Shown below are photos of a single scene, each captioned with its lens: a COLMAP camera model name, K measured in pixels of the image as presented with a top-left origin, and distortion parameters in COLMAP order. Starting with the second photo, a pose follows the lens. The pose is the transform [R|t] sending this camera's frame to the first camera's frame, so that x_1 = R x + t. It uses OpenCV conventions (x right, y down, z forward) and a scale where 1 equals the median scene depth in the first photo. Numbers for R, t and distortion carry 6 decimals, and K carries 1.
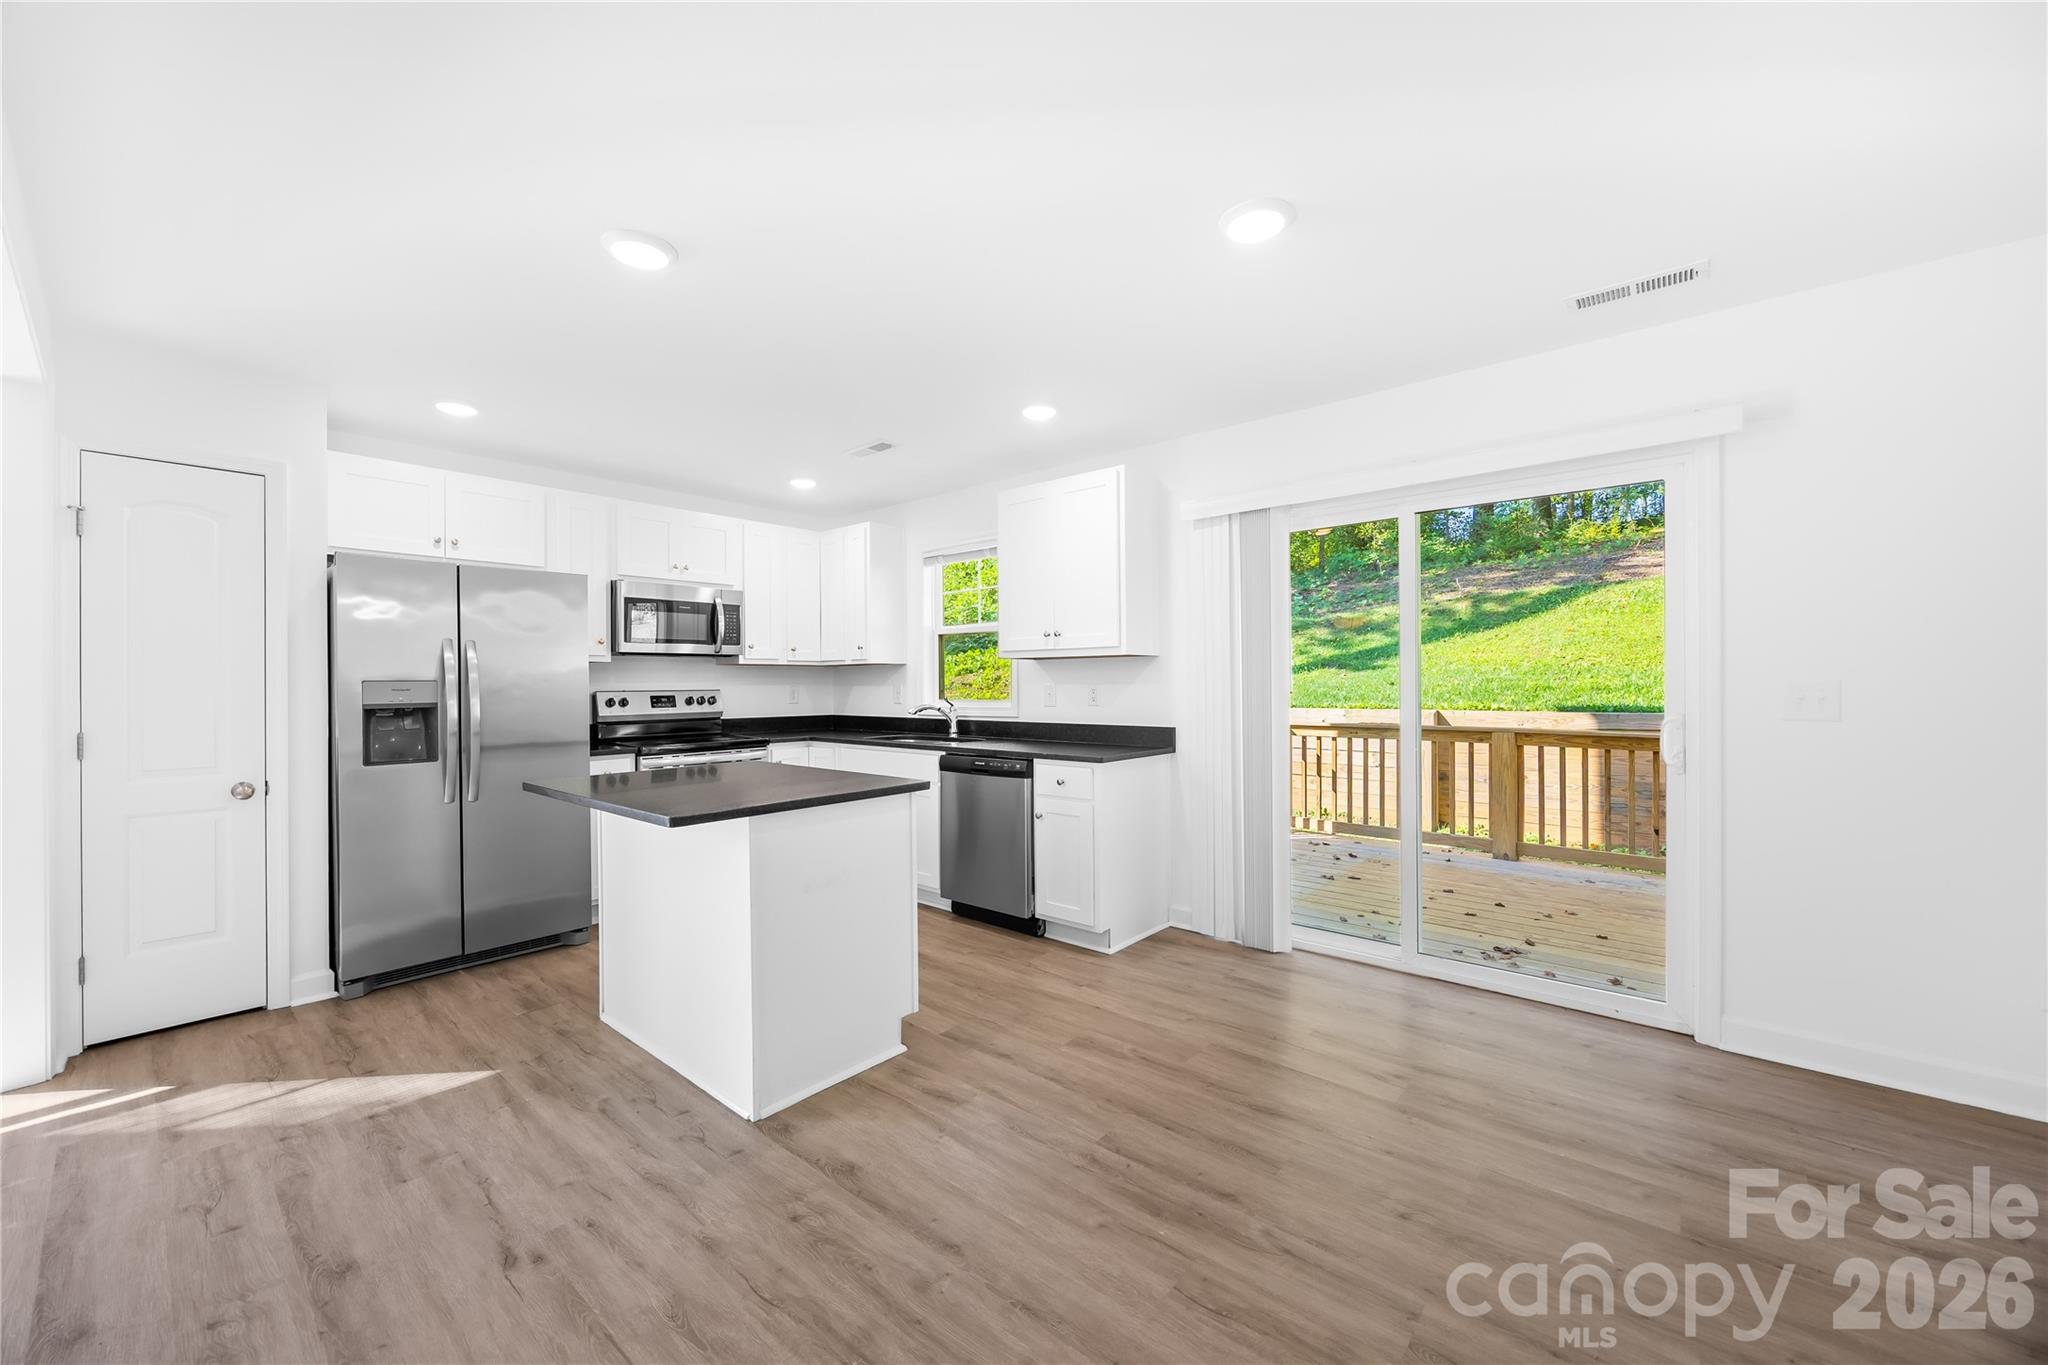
lens RADIAL K [[775.3, 0, 1024.0], [0, 775.3, 682.5], [0, 0, 1]] dist [-0.004153, 0.000005]
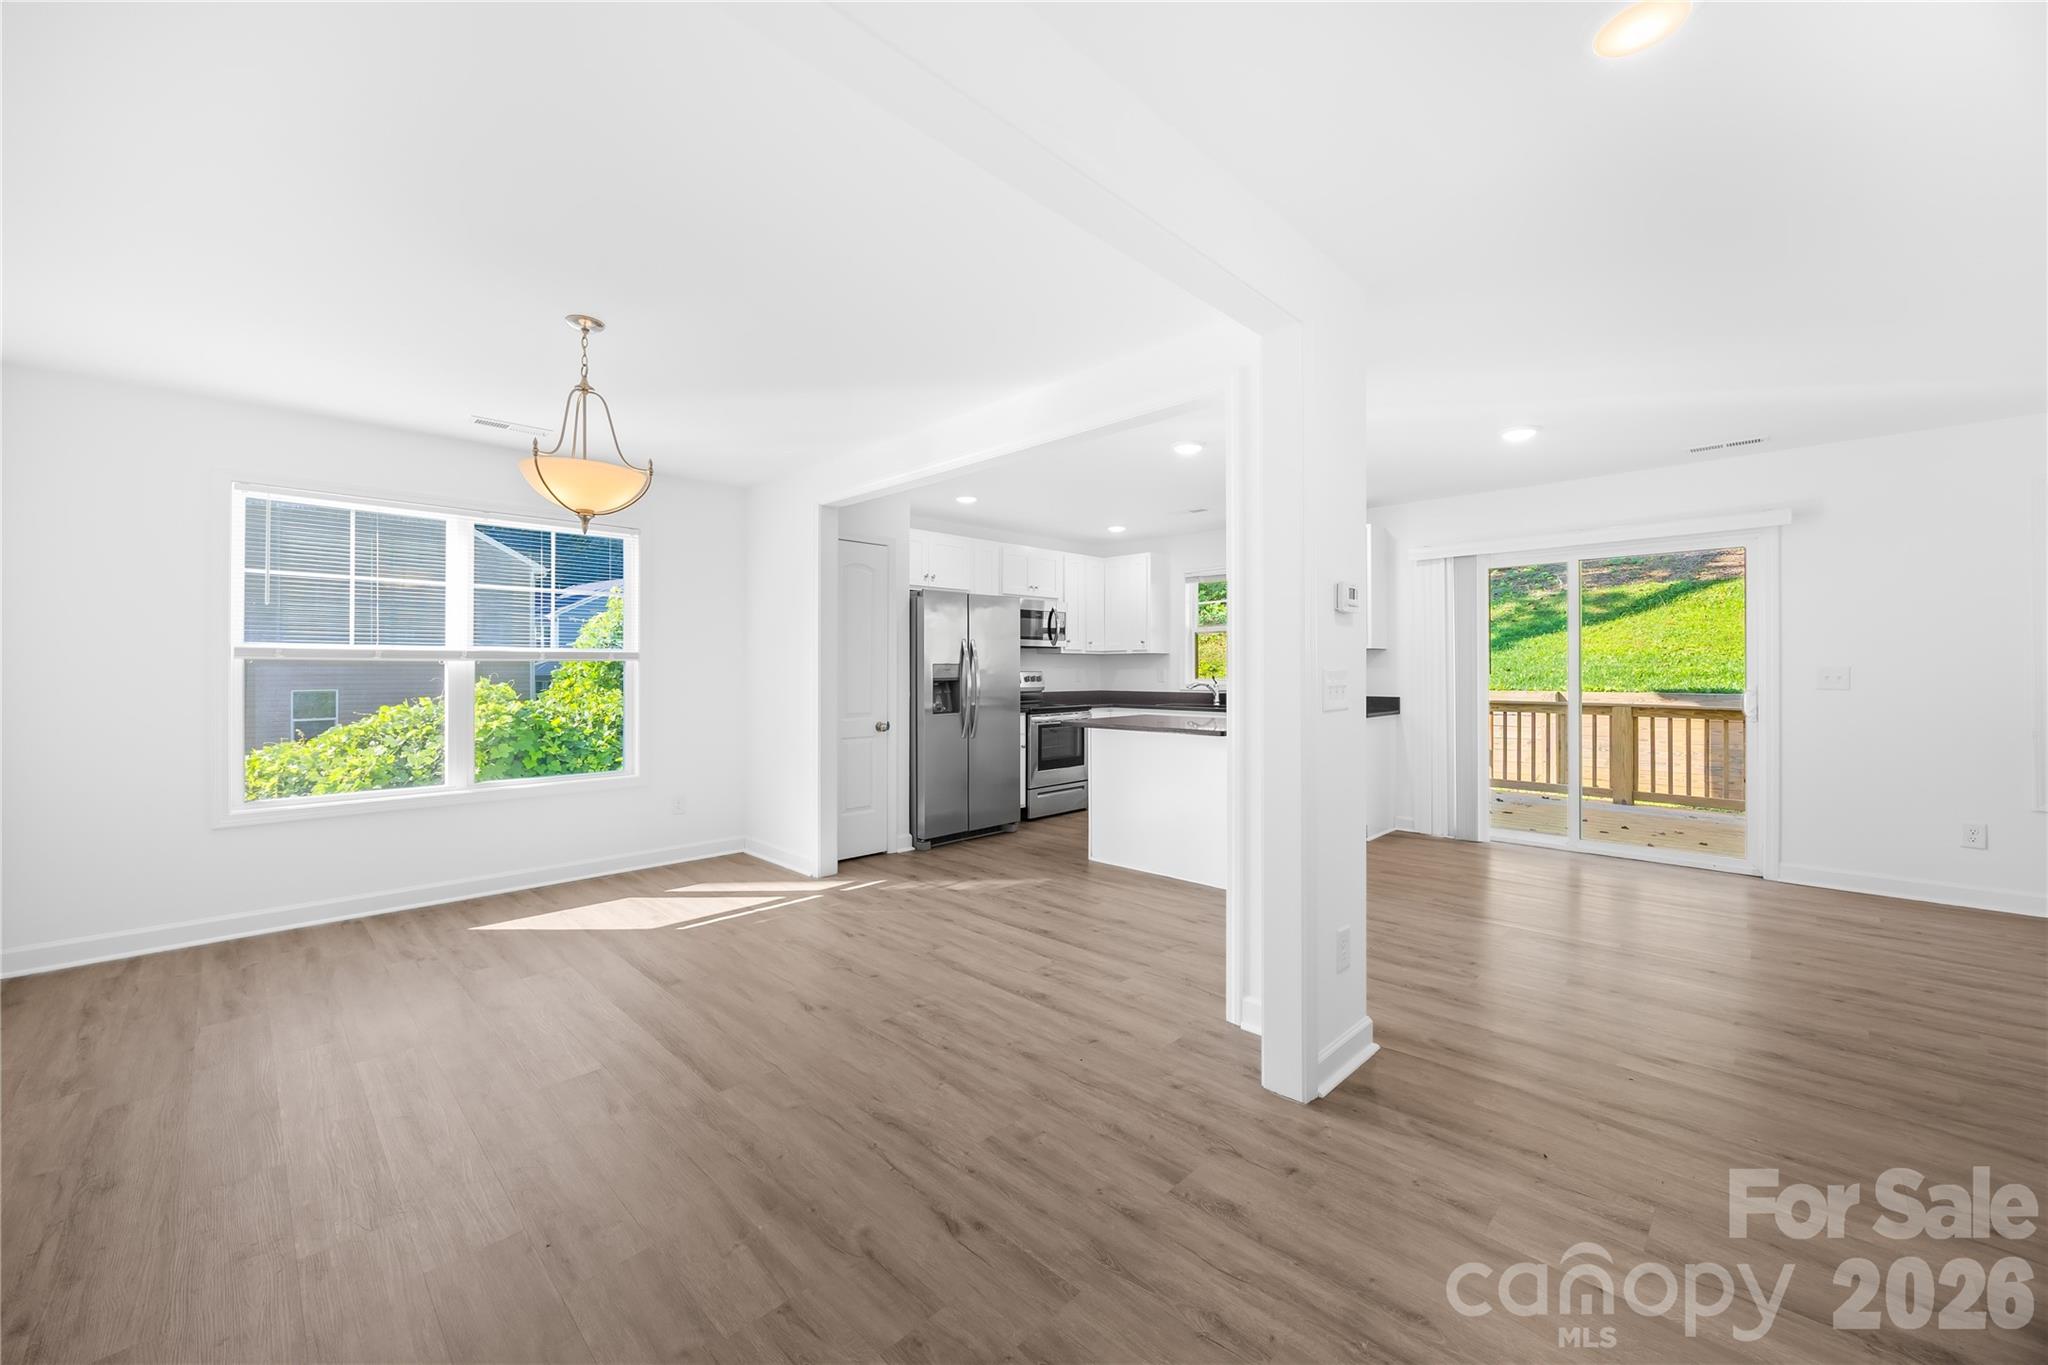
lens RADIAL K [[784.6, 0, 1016.4], [0, 784.6, 667.7], [0, 0, 1]] dist [0.000263, 0.000336]
pose [[0.997369, 0.004262, -0.072364, -0.442009], [-0.004314, 0.999991, -0.000553, 0.004586], [0.072361, 0.000864, 0.997378, -0.575364]]
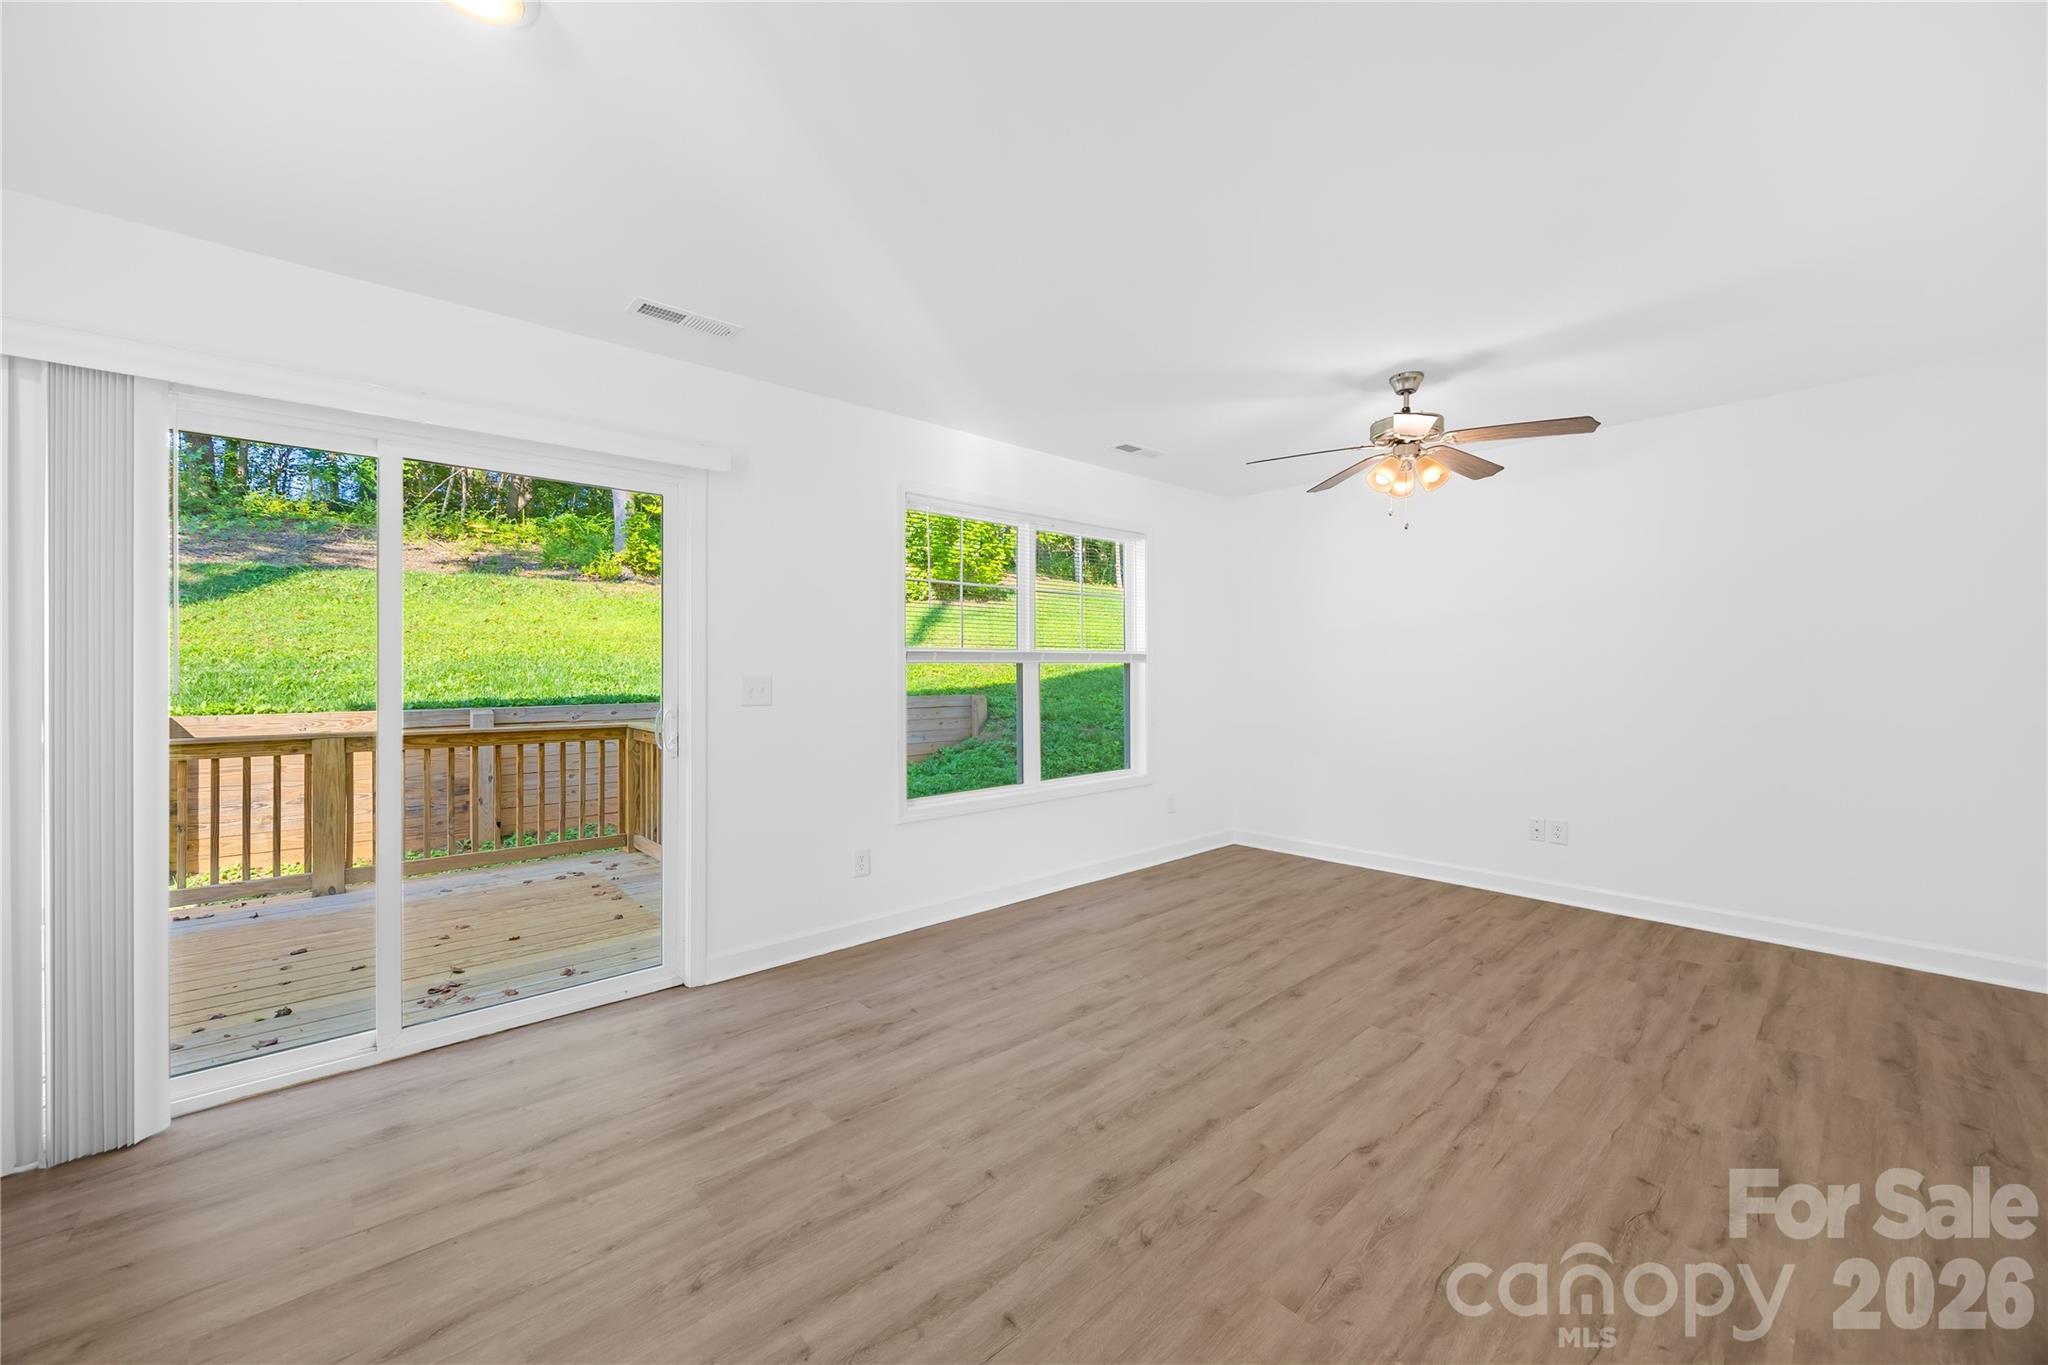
lens RADIAL K [[784.6, 0, 1027.7], [0, 784.6, 668.0], [0, 0, 1]] dist [-0.001217, 0.000225]
pose [[0.121664, 0.012126, 0.992497, -0.161561], [0.001519, 0.999922, -0.012403, 0.001683], [-0.992570, 0.003017, 0.121636, 0.239630]]
